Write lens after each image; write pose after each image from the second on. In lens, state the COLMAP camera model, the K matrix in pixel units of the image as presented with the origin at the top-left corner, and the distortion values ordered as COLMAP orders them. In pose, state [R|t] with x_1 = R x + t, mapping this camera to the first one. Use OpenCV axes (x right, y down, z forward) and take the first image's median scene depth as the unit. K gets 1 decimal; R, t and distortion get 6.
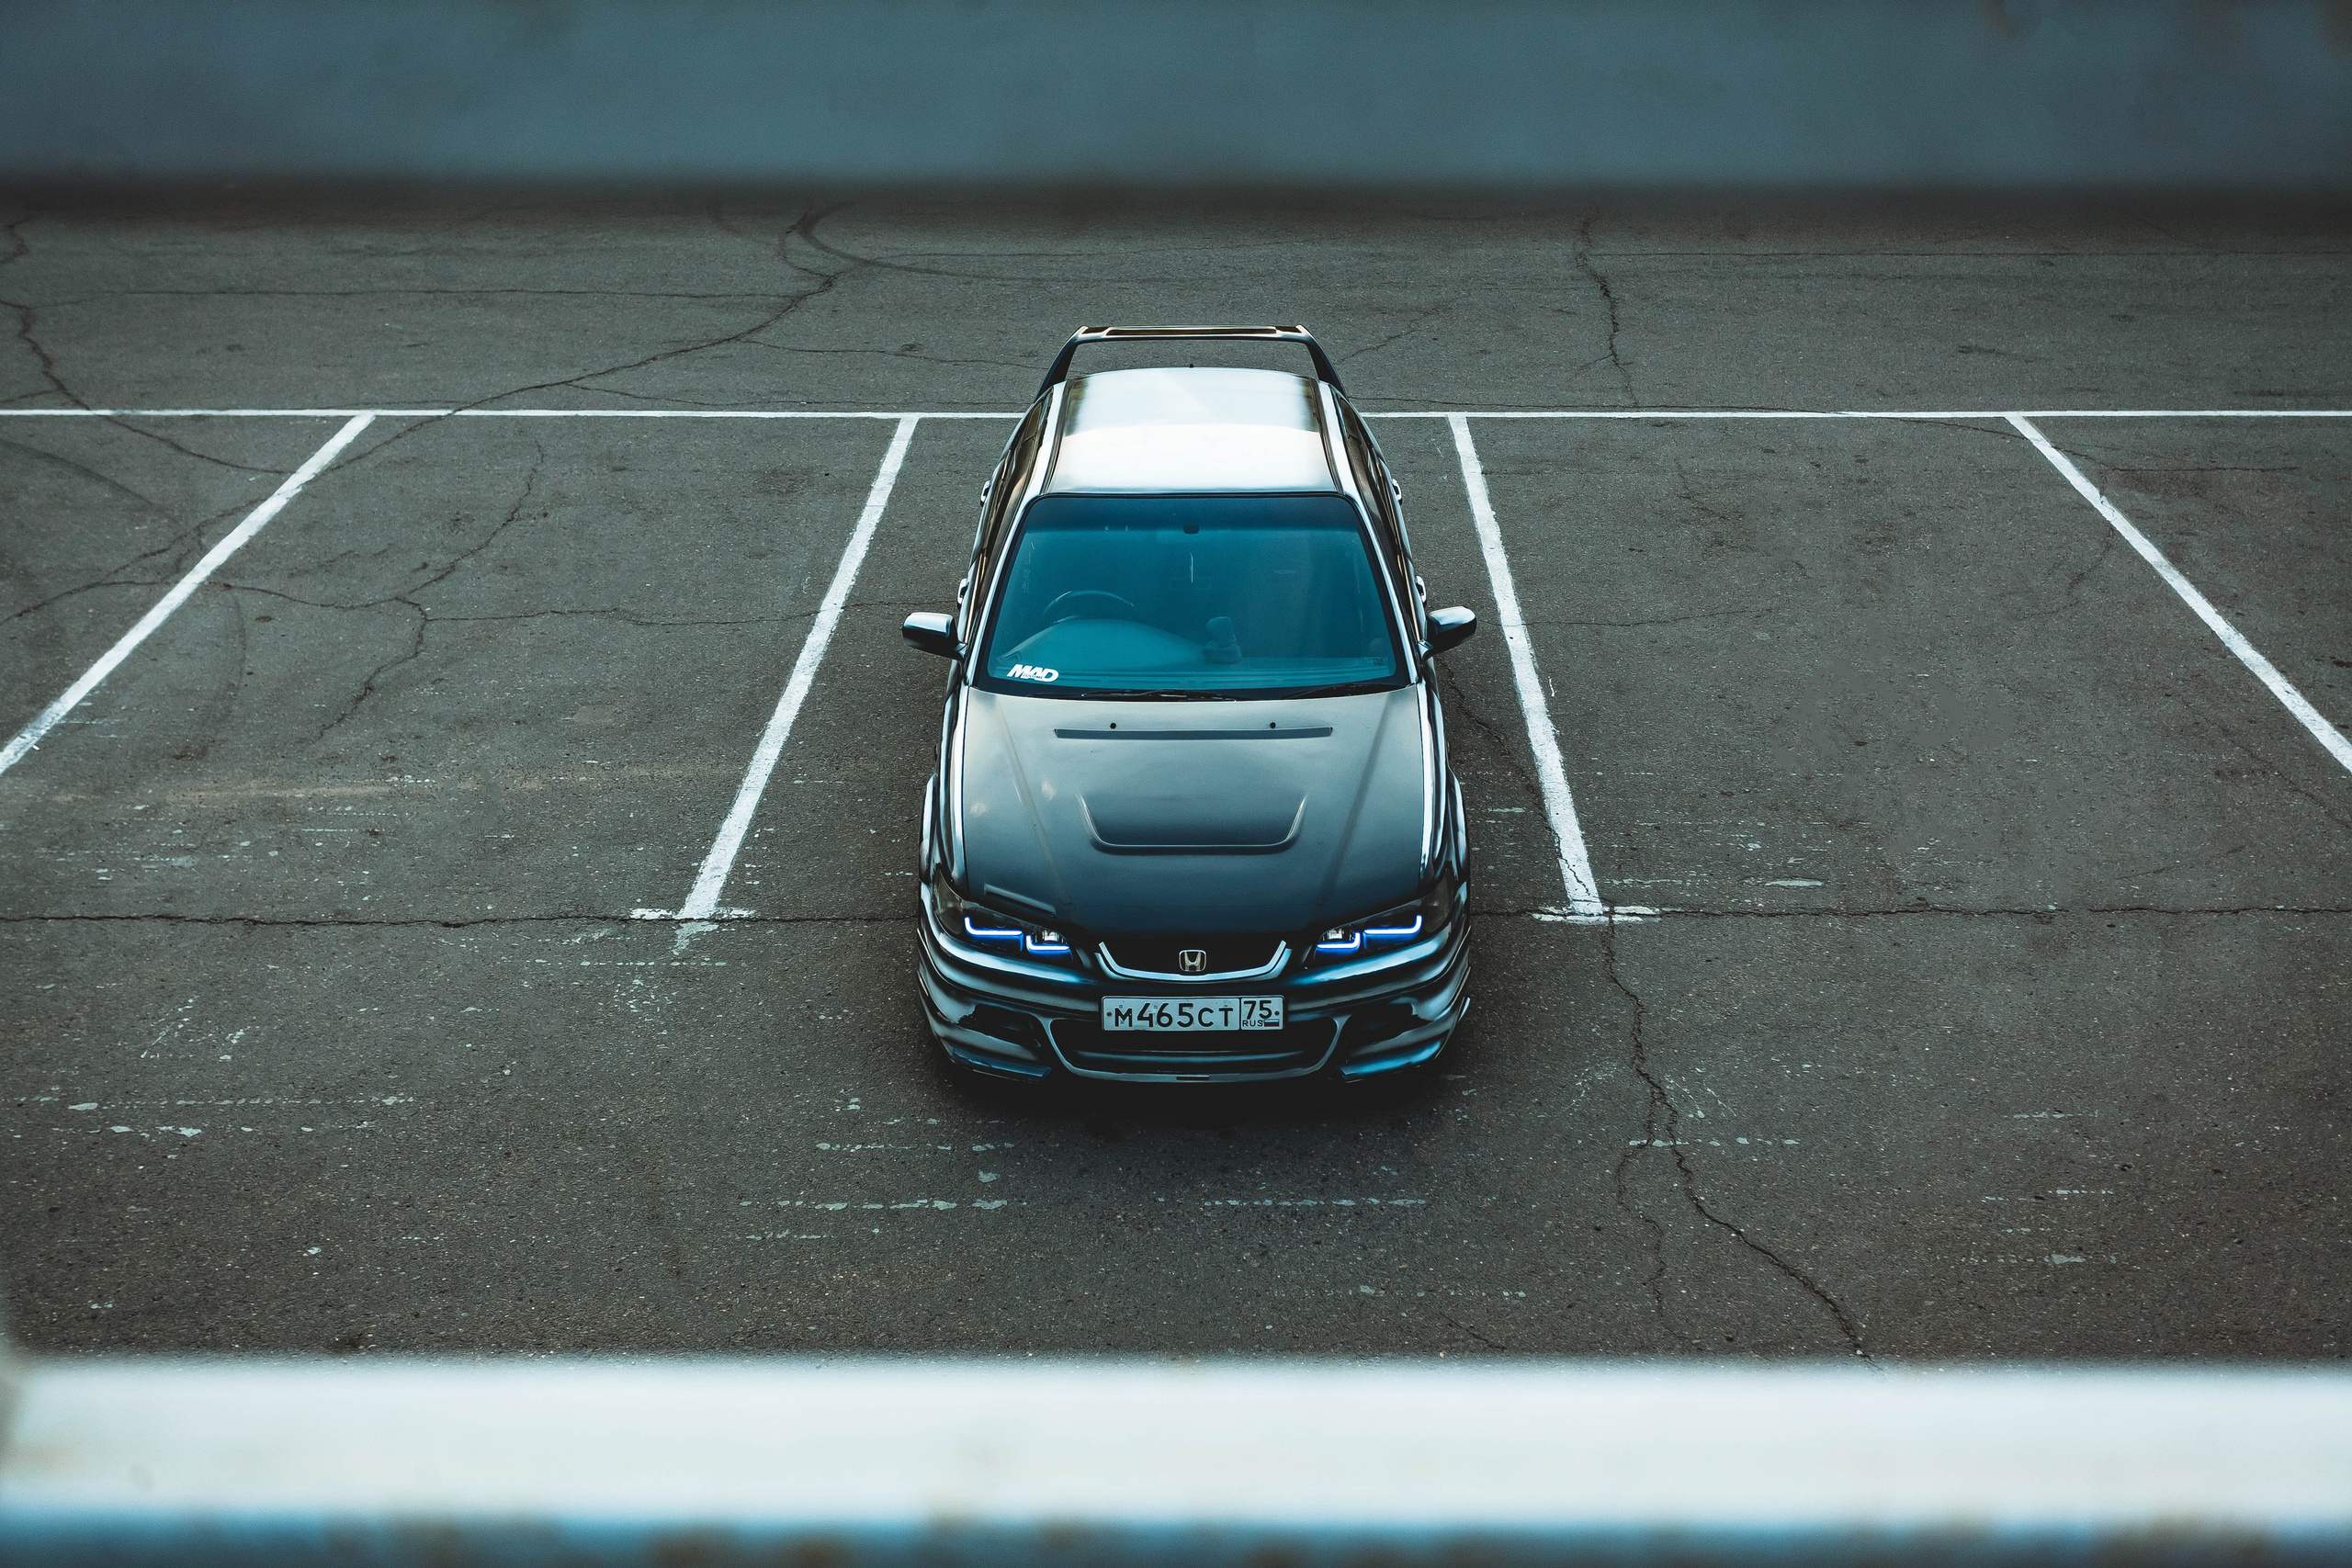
lens RADIAL K [[2631.0, 0, 1182.7], [0, 2631.0, 796.6], [0, 0, 1]] dist [0.051348, 0.000000]
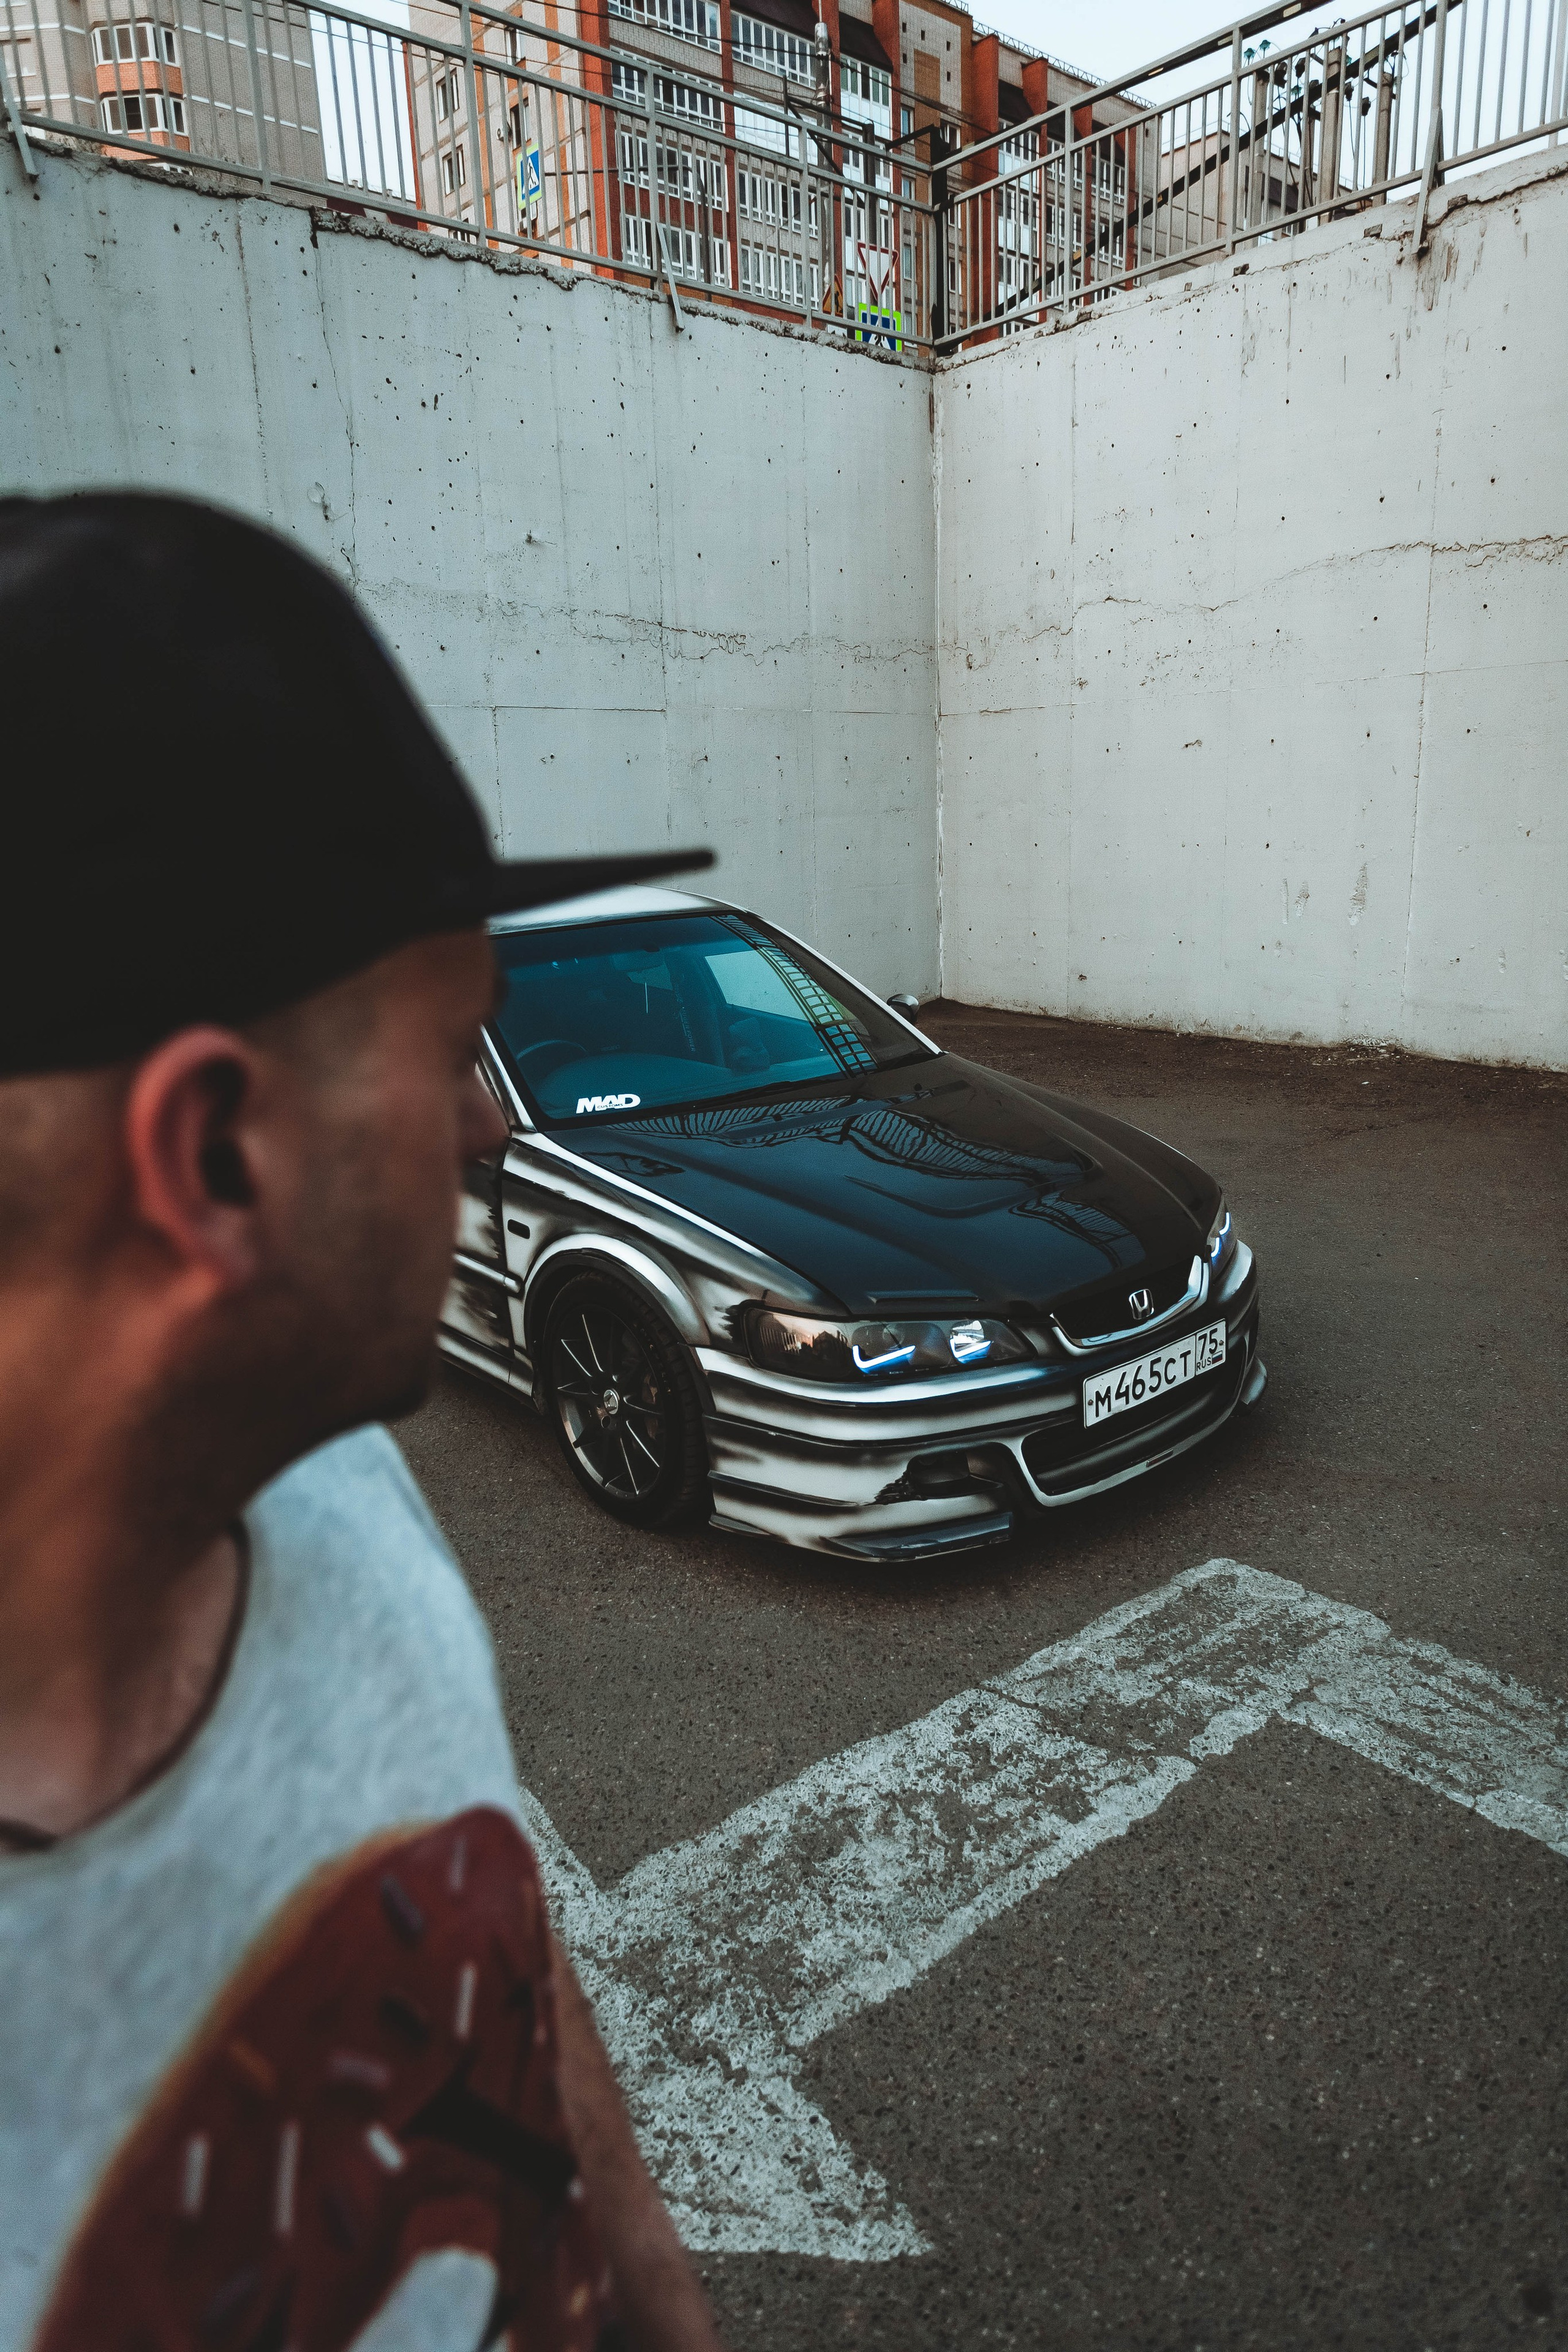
lens RADIAL K [[1502.0, 0, 790.0], [0, 1502.0, 1181.8], [0, 0, 1]] dist [0.000556, 0.001928]
pose [[0.756315, -0.189116, 0.626277, -0.337166], [0.300232, 0.950879, -0.075436, 0.029423], [-0.581247, 0.245082, 0.775943, 0.690226]]
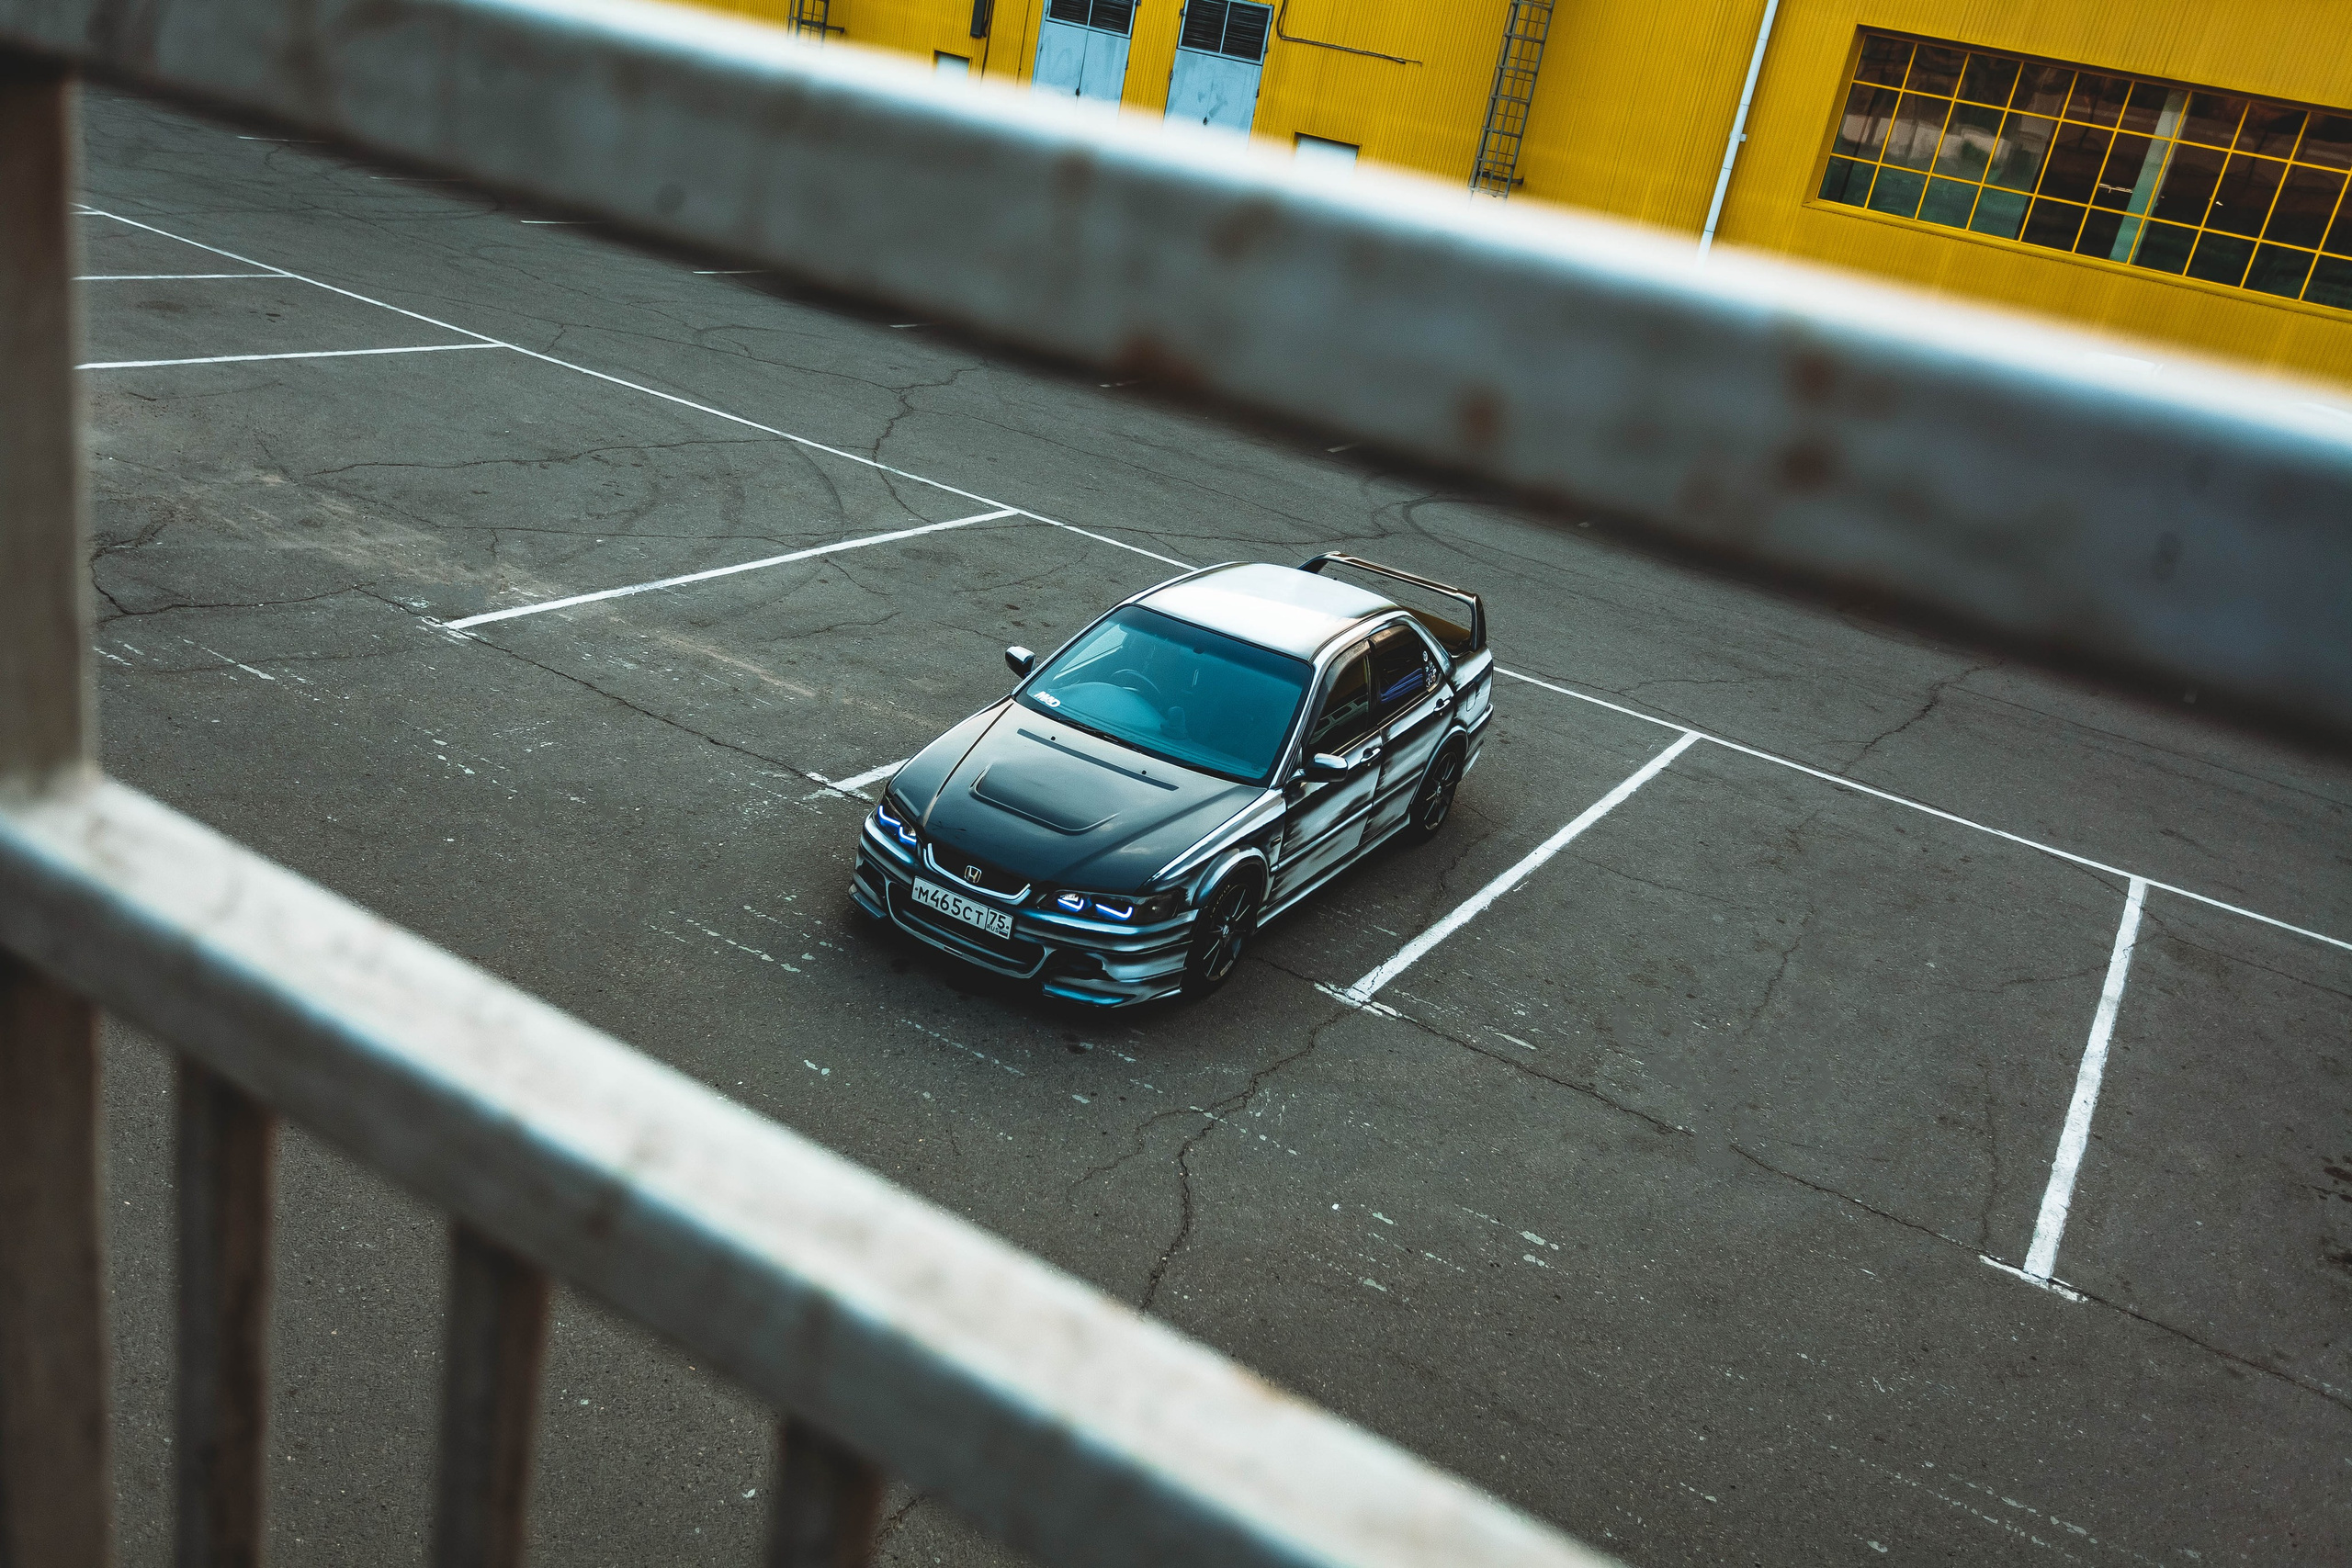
lens RADIAL K [[1979.0, 0, 1173.6], [0, 1979.0, 773.3], [0, 0, 1]] dist [0.020503, 0.004894]
pose [[0.858761, 0.324085, -0.396861, 0.520241], [-0.365641, 0.930220, -0.031567, 0.002143], [0.358937, 0.172217, 0.917336, -0.007280]]
